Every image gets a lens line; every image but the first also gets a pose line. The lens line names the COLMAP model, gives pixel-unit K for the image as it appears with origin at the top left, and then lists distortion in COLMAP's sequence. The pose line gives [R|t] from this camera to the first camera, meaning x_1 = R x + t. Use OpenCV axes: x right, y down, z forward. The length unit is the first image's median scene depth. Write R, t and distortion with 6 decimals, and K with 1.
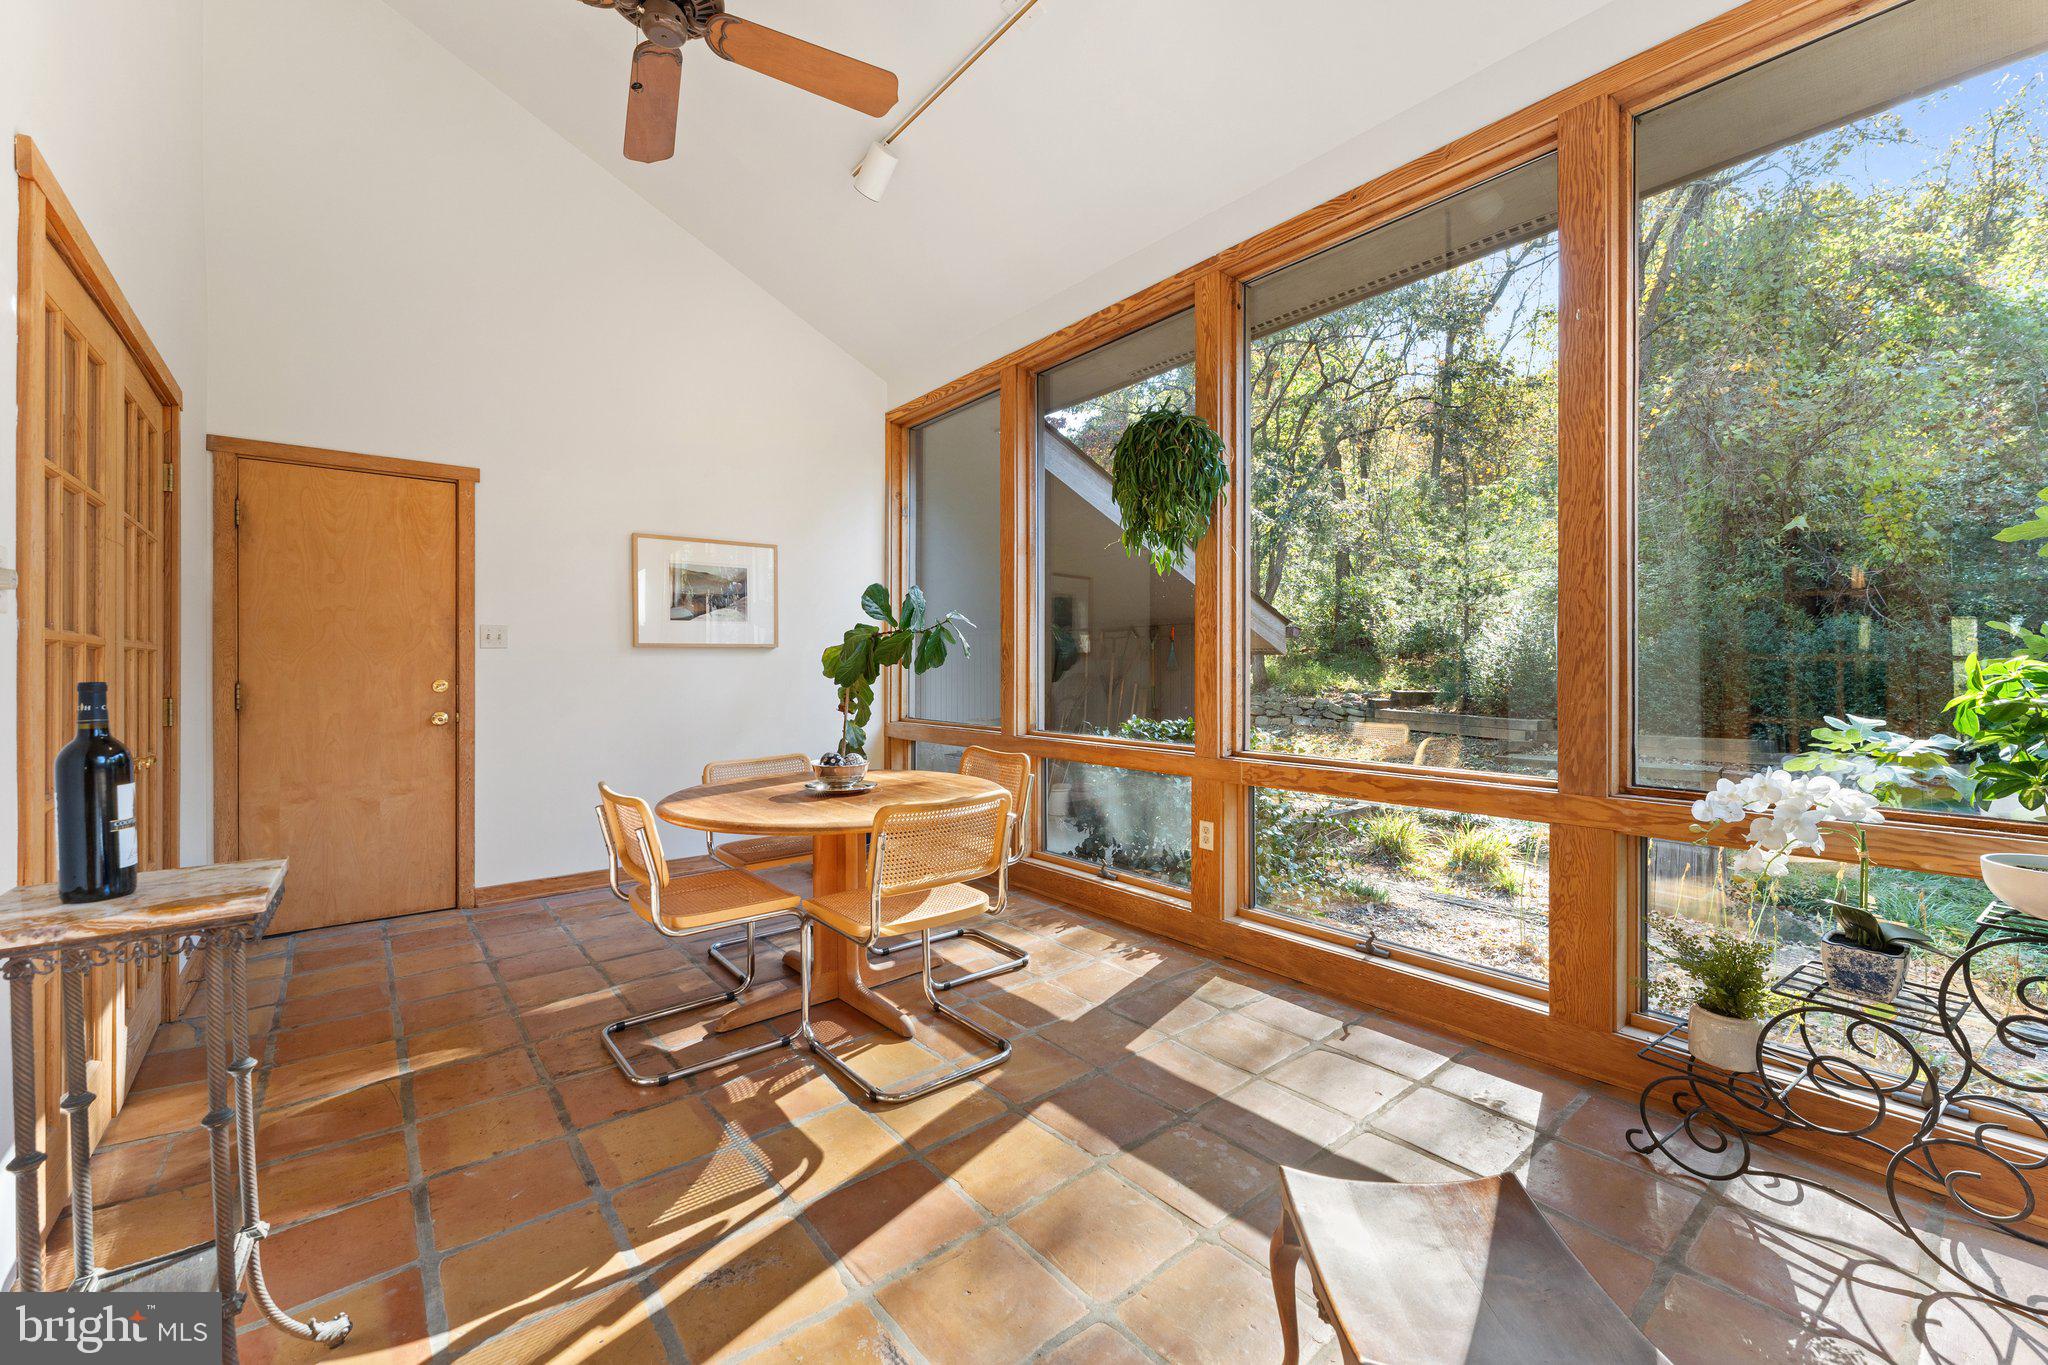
lens RADIAL K [[818.8, 0, 1011.7], [0, 818.8, 666.9], [0, 0, 1]] dist [0.000805, -0.000029]
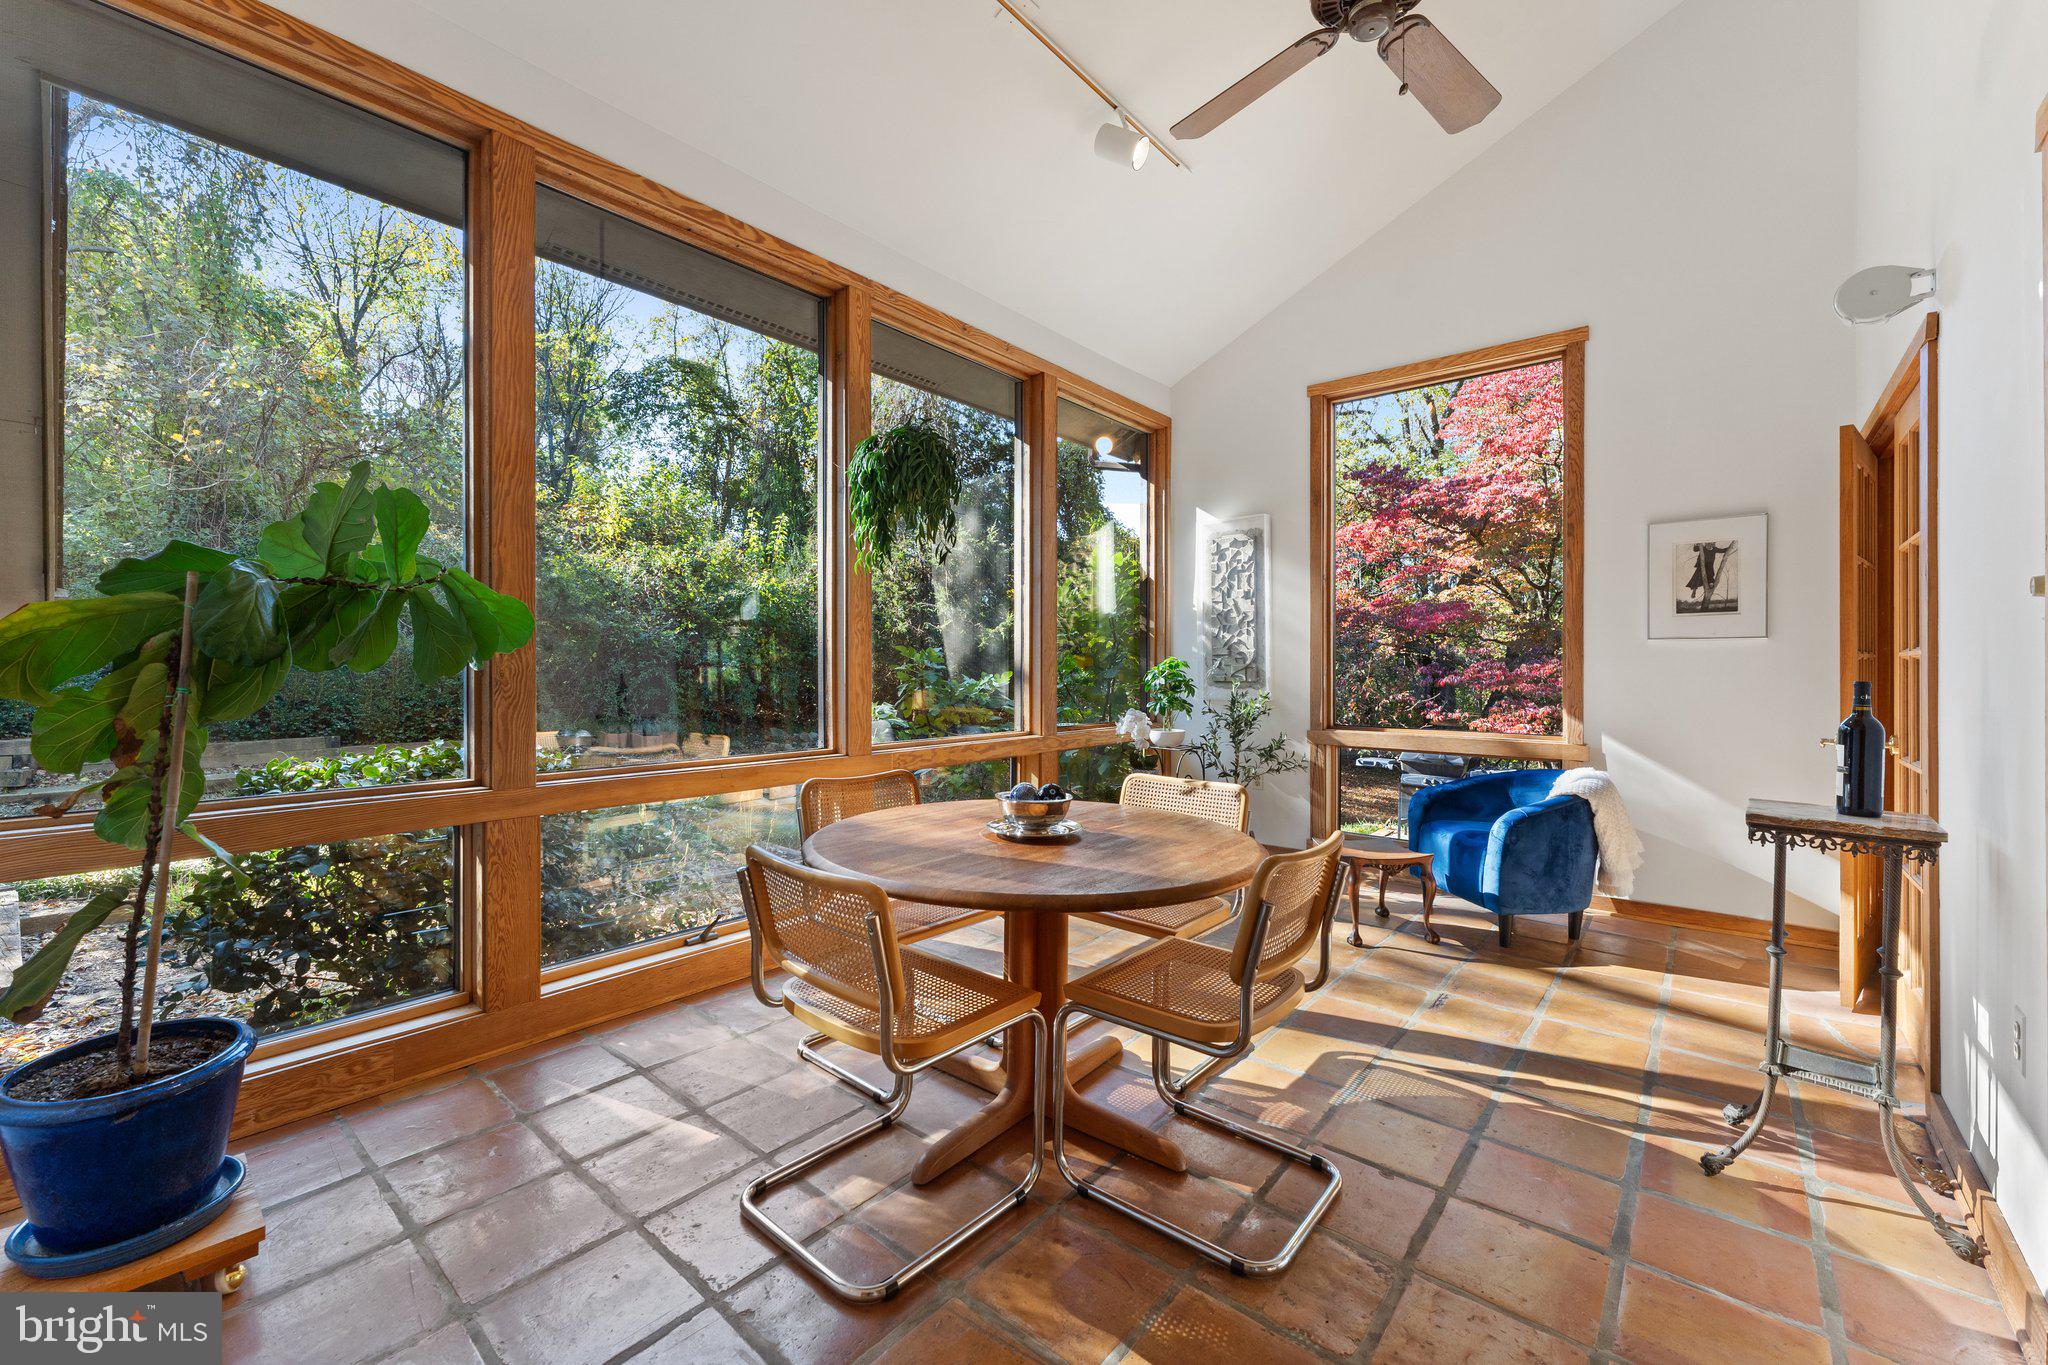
lens RADIAL K [[818.8, 0, 1011.7], [0, 818.8, 666.9], [0, 0, 1]] dist [0.000805, -0.000029]
pose [[-0.171298, -0.002551, 0.985216, -1.308473], [-0.001588, 0.999996, 0.002314, -0.007967], [-0.985218, -0.001168, -0.171302, 1.586836]]
